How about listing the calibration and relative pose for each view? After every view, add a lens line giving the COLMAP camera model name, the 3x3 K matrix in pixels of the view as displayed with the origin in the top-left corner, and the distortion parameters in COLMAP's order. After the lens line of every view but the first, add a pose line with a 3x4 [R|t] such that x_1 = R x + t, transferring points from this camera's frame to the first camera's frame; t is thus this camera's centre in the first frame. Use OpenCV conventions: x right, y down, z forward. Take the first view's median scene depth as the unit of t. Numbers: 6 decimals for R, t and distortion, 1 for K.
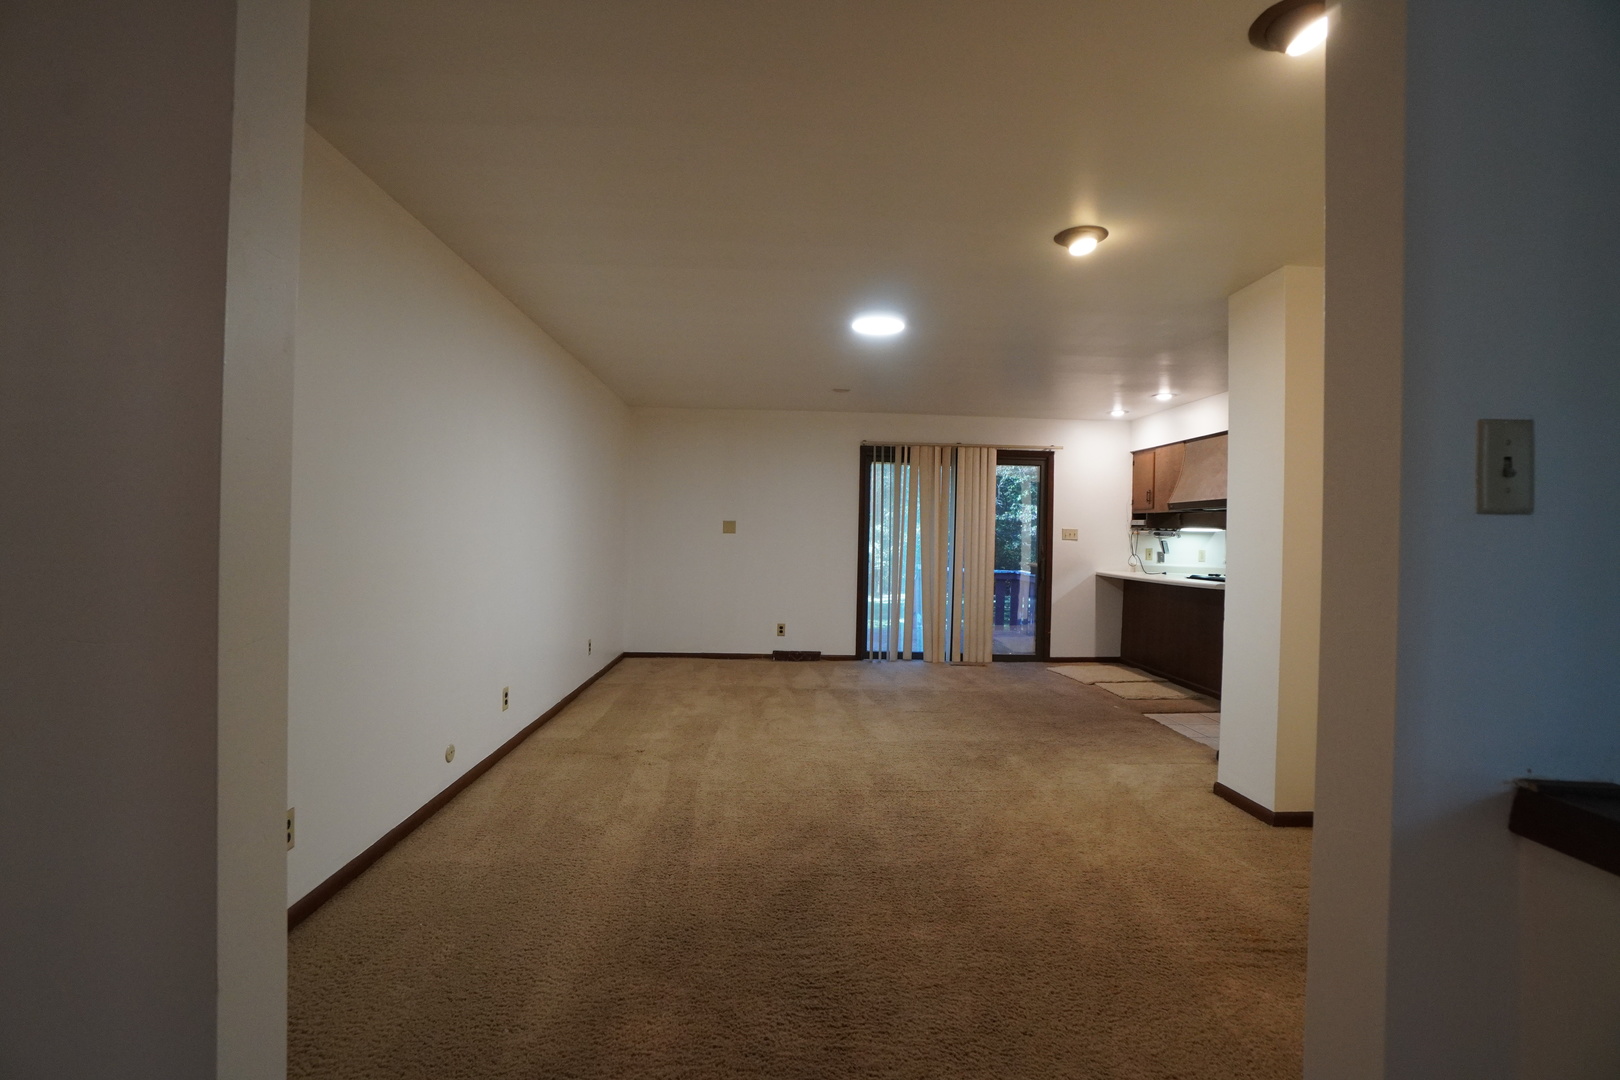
lens RADIAL K [[719.1, 0, 824.8], [0, 719.1, 538.6], [0, 0, 1]] dist [-0.056327, 0.021132]
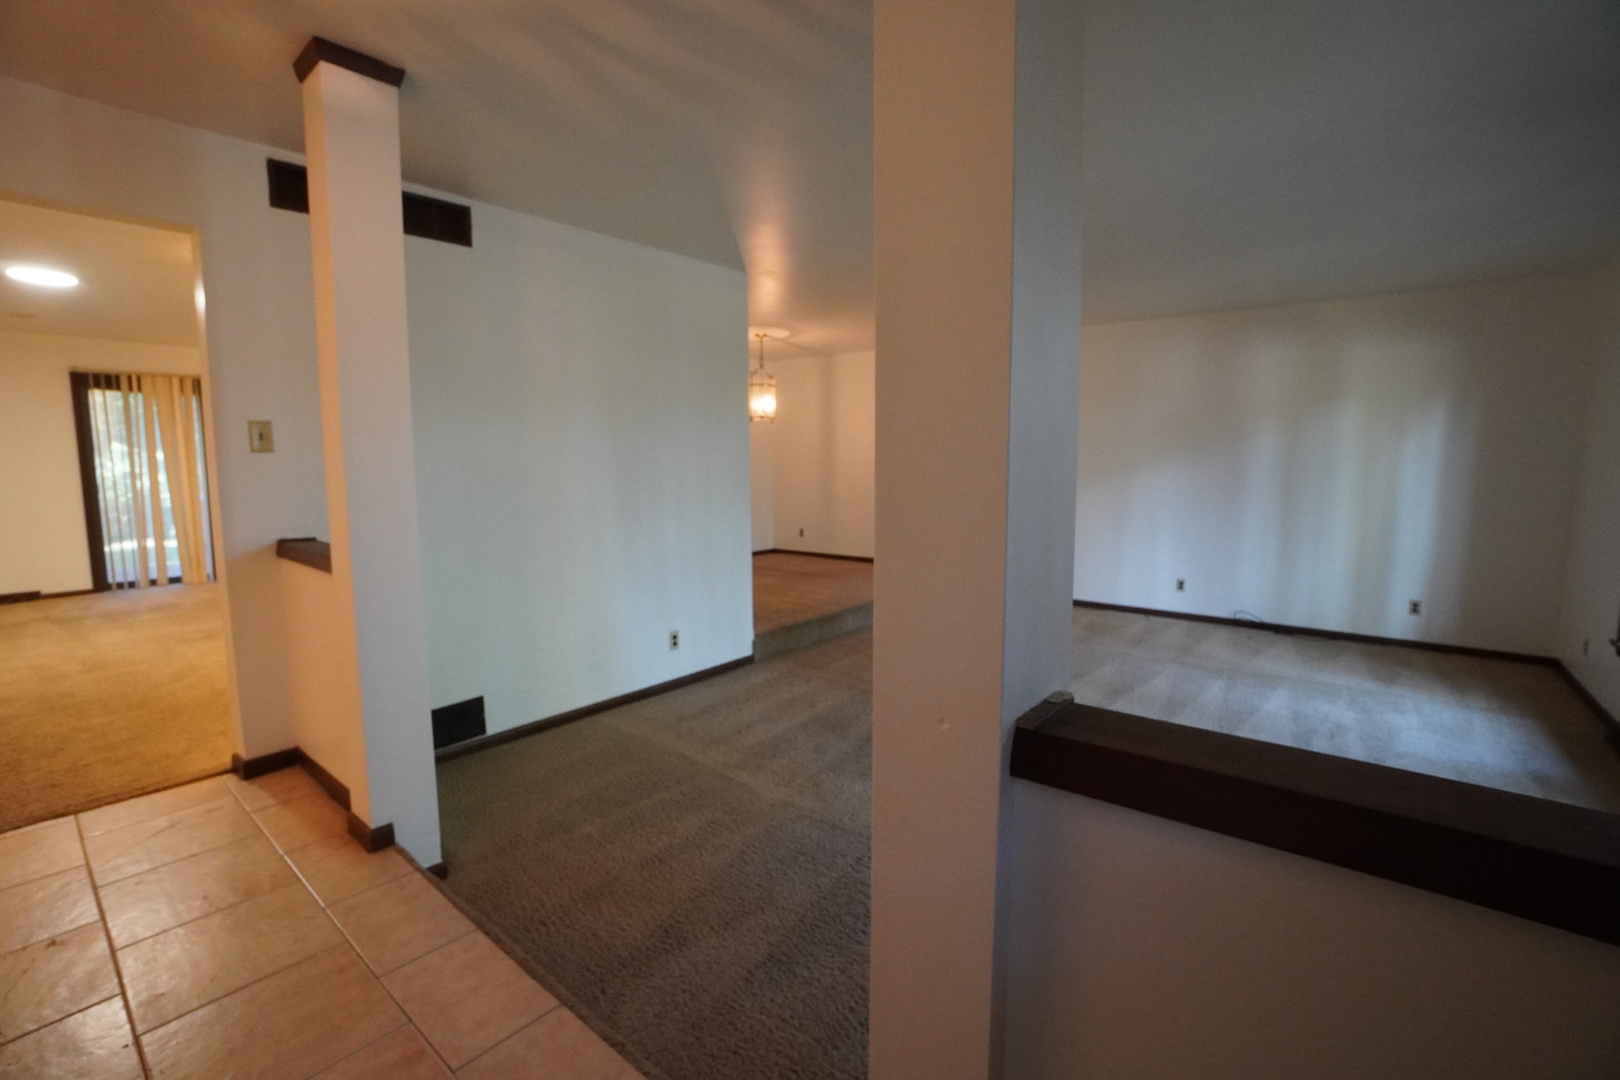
lens RADIAL K [[719.1, 0, 808.3], [0, 719.1, 530.5], [0, 0, 1]] dist [-0.056327, 0.021132]
pose [[0.693086, -0.099649, 0.713934, 0.053282], [0.026761, 0.993273, 0.112660, 0.002866], [-0.720358, -0.058978, 0.691090, -0.364591]]
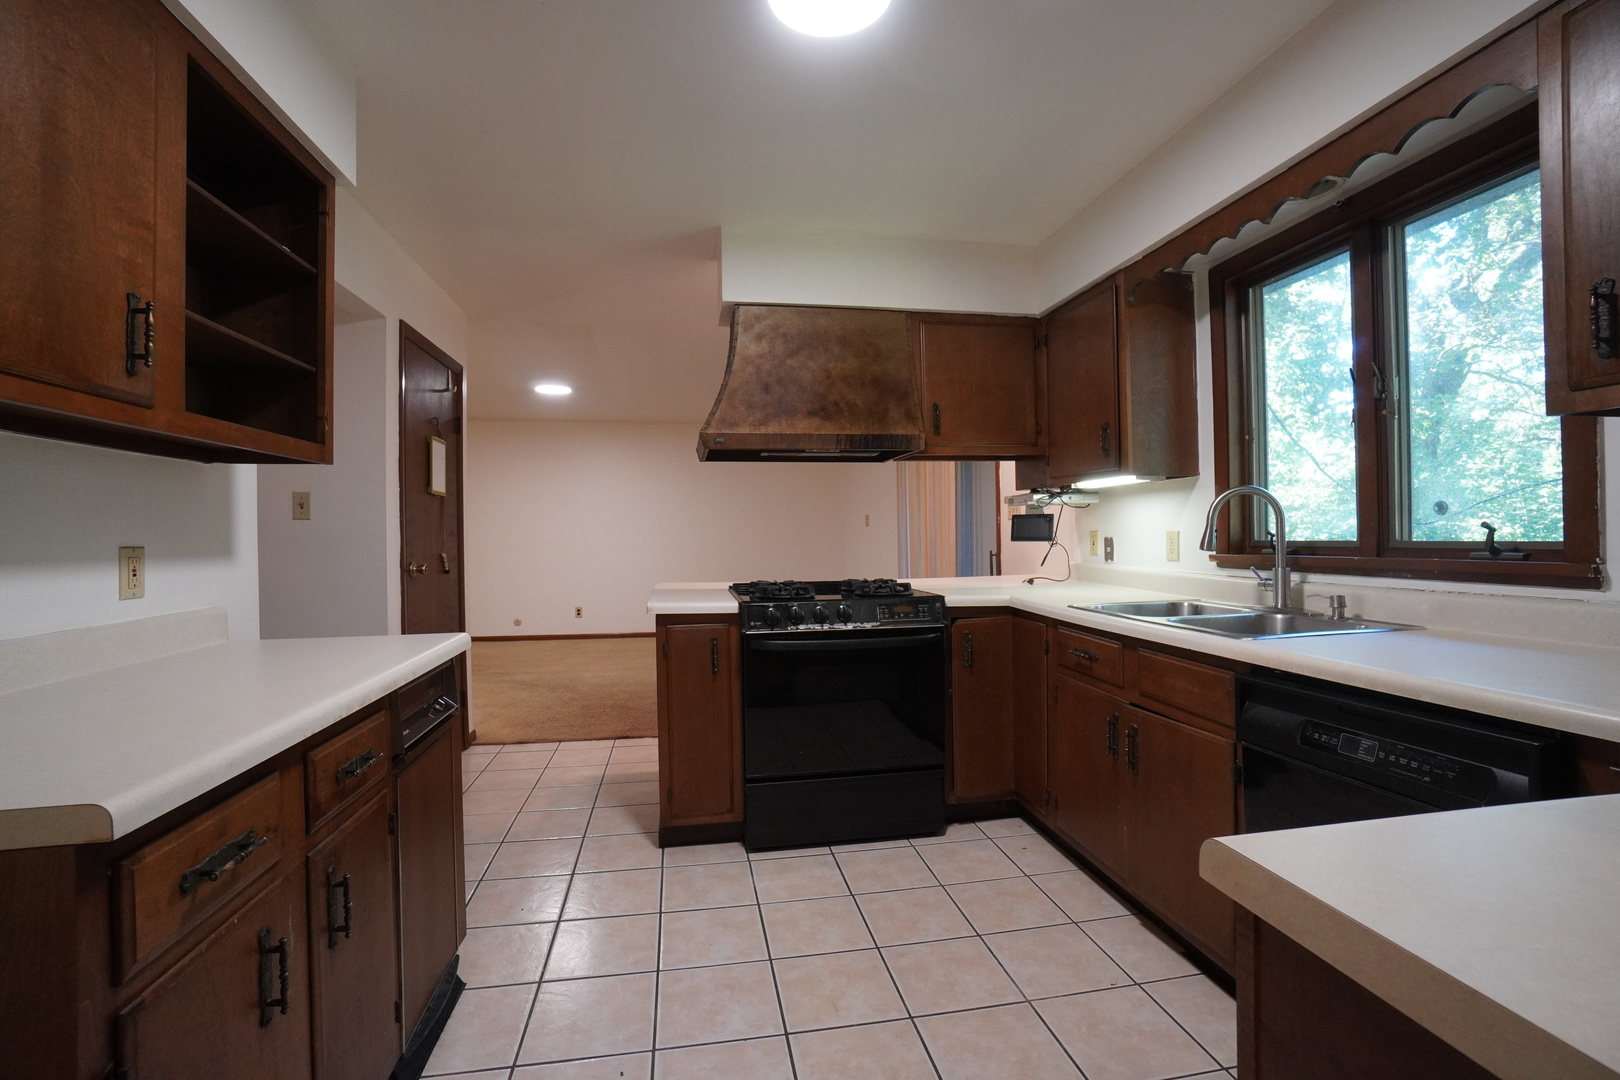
lens RADIAL K [[719.1, 0, 802.8], [0, 719.1, 532.5], [0, 0, 1]] dist [-0.056327, 0.021132]
pose [[0.095647, -0.024929, -0.995103, 0.954638], [0.012899, 0.999633, -0.023803, 0.025260], [0.995332, -0.010559, 0.095934, 0.806114]]
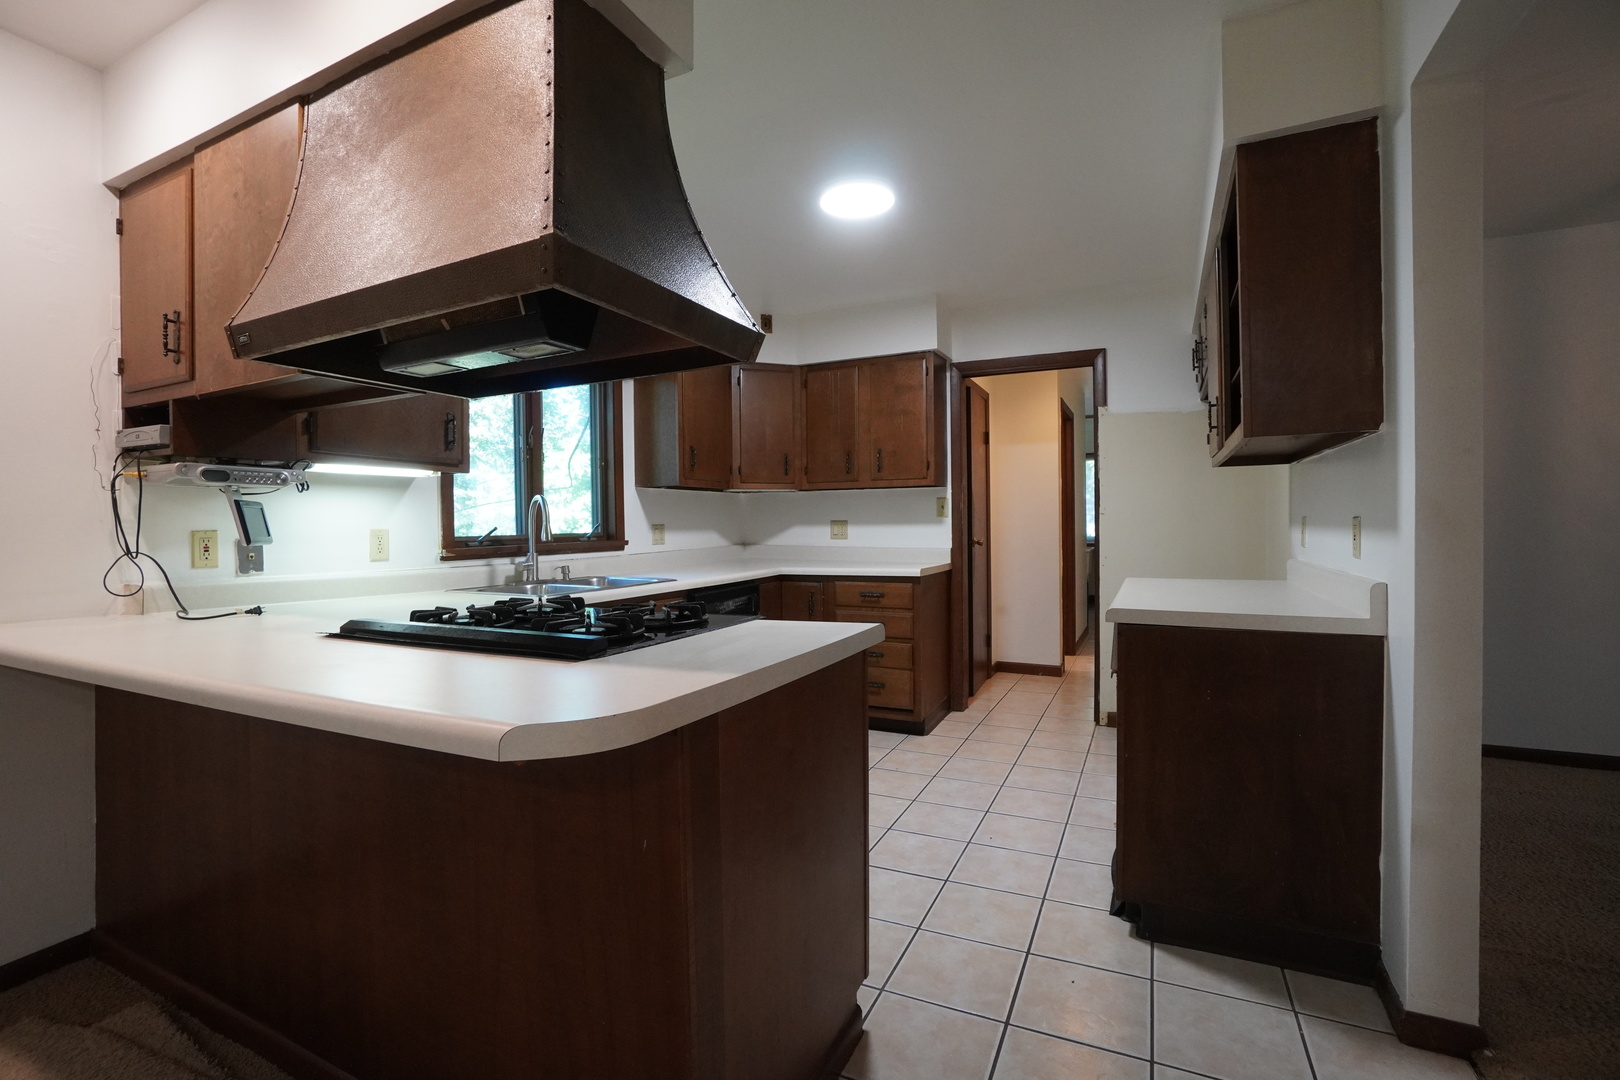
lens RADIAL K [[719.1, 0, 806.7], [0, 719.1, 530.7], [0, 0, 1]] dist [-0.056327, 0.021132]
pose [[0.501652, -0.034288, 0.864390, 0.345001], [0.025685, 0.999364, 0.024736, 0.014432], [-0.864688, 0.009793, 0.502213, 0.659703]]
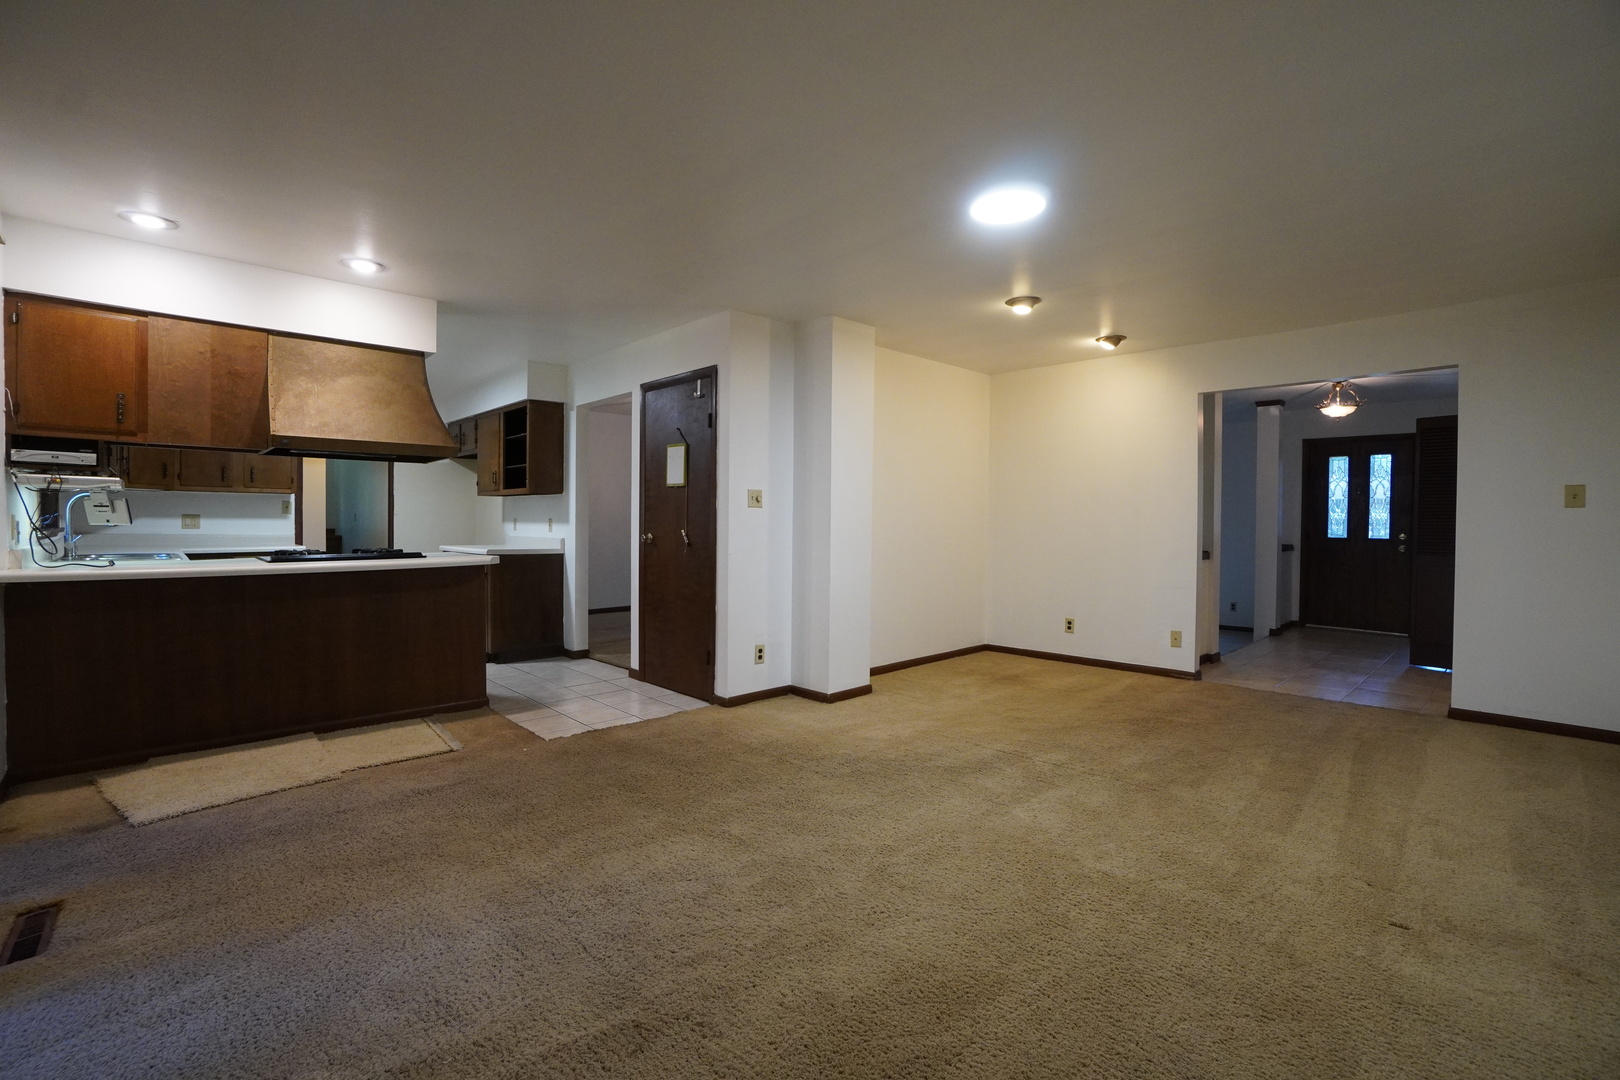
lens RADIAL K [[719.1, 0, 811.2], [0, 719.1, 536.3], [0, 0, 1]] dist [-0.056327, 0.021132]
pose [[-0.637979, -0.040741, 0.768976, -0.211248], [-0.016688, 0.999096, 0.039087, 0.002725], [-0.769873, 0.012104, -0.638082, 0.935582]]
